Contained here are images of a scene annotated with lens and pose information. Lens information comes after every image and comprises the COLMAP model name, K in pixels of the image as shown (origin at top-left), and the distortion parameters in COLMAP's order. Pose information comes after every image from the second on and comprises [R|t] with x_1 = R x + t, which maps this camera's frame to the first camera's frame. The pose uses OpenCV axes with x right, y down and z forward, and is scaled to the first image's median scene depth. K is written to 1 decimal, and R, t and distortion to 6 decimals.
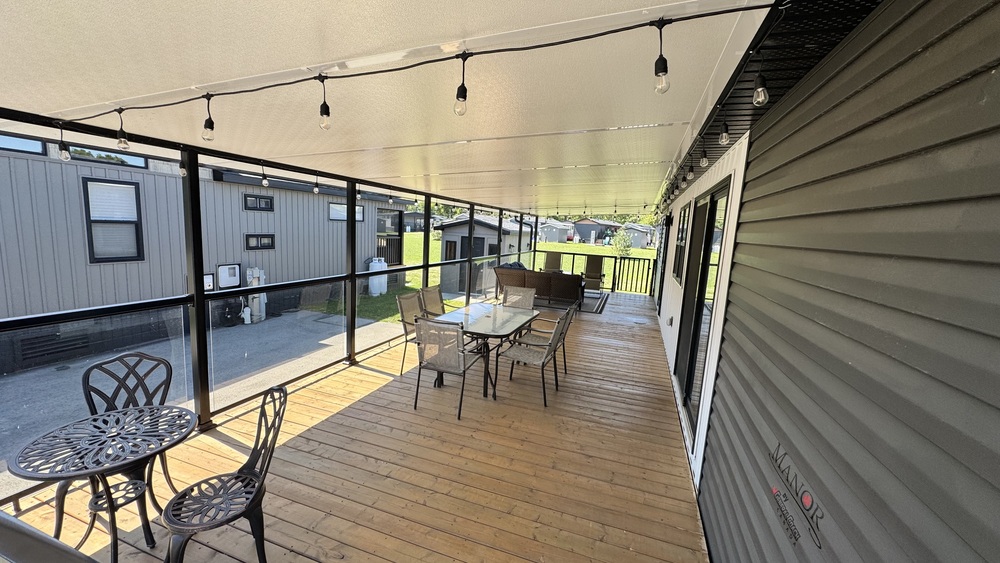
lens RADIAL K [[402.0, 0, 500.0], [0, 402.0, 281.5], [0, 0, 1]] dist [0.000059, 0.000013]
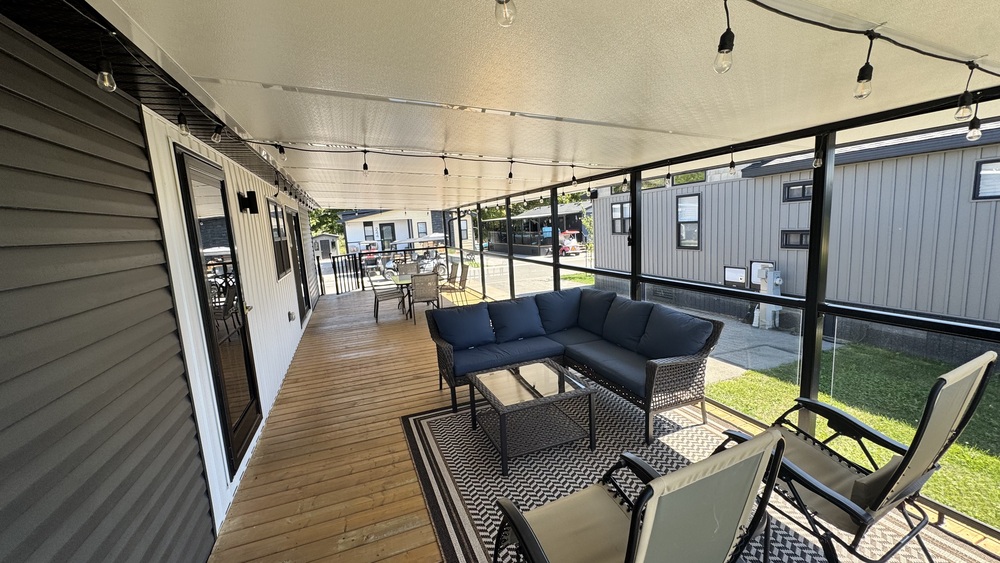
lens RADIAL K [[402.0, 0, 500.0], [0, 402.0, 281.5], [0, 0, 1]] dist [0.000059, 0.000013]
pose [[-0.766352, 0.082246, -0.637134, 0.536367], [-0.071915, 0.974554, 0.212303, -0.196416], [0.638383, 0.208518, -0.740937, 1.681118]]
